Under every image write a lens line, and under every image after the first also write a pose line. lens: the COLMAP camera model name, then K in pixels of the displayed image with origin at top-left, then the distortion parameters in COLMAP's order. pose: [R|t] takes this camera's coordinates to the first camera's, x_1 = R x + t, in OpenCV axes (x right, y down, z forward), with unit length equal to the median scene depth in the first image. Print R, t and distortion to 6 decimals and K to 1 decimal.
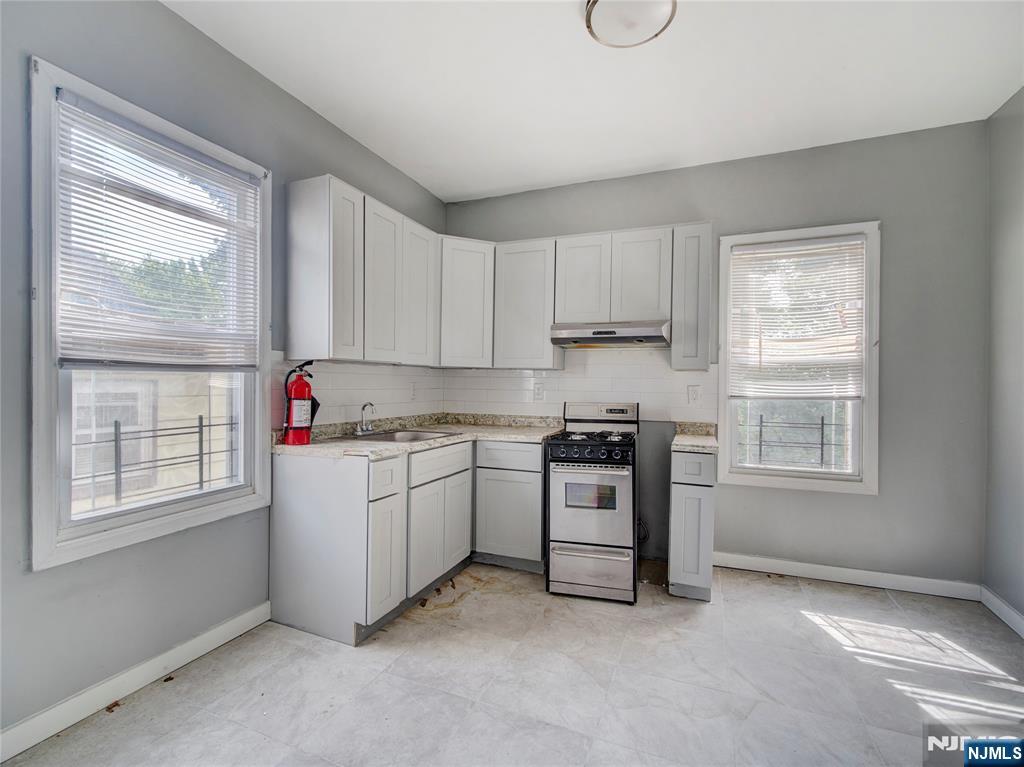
lens RADIAL K [[484.1, 0, 516.5], [0, 484.1, 386.7], [0, 0, 1]] dist [0.003083, -0.000574]
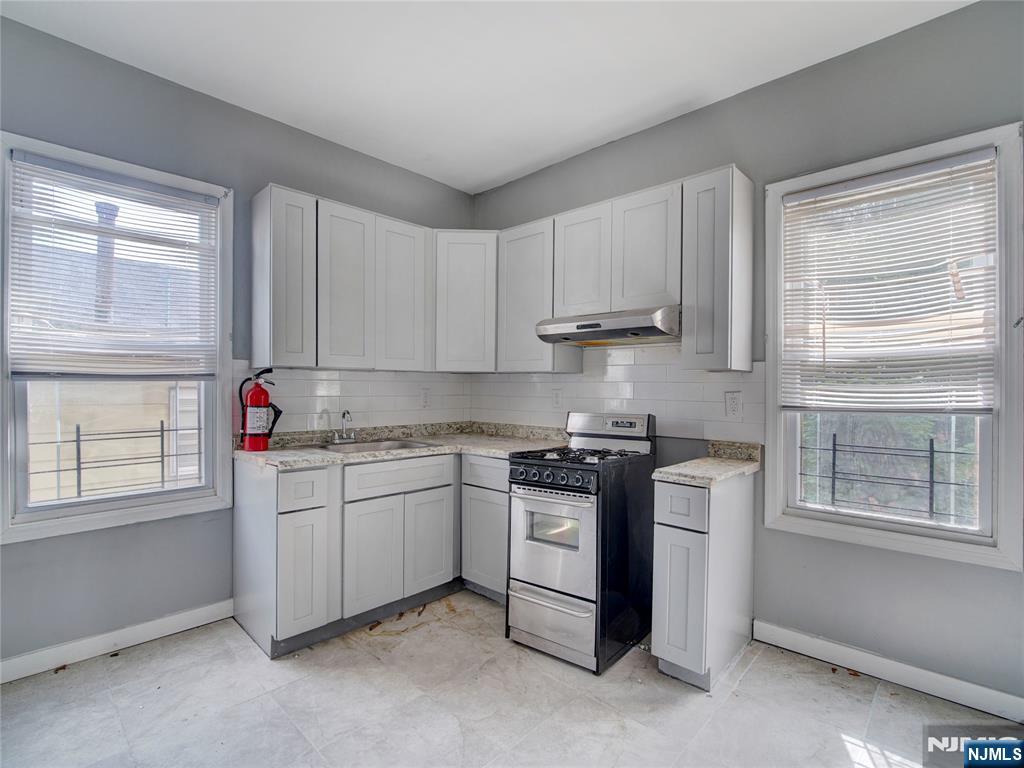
lens RADIAL K [[506.0, 0, 511.9], [0, 506.0, 387.9], [0, 0, 1]] dist [-0.017974, 0.000493]
pose [[0.926379, -0.005098, -0.376558, 0.405482], [0.002481, 0.999969, -0.007434, -0.003848], [0.376584, 0.005952, 0.926363, 0.193552]]
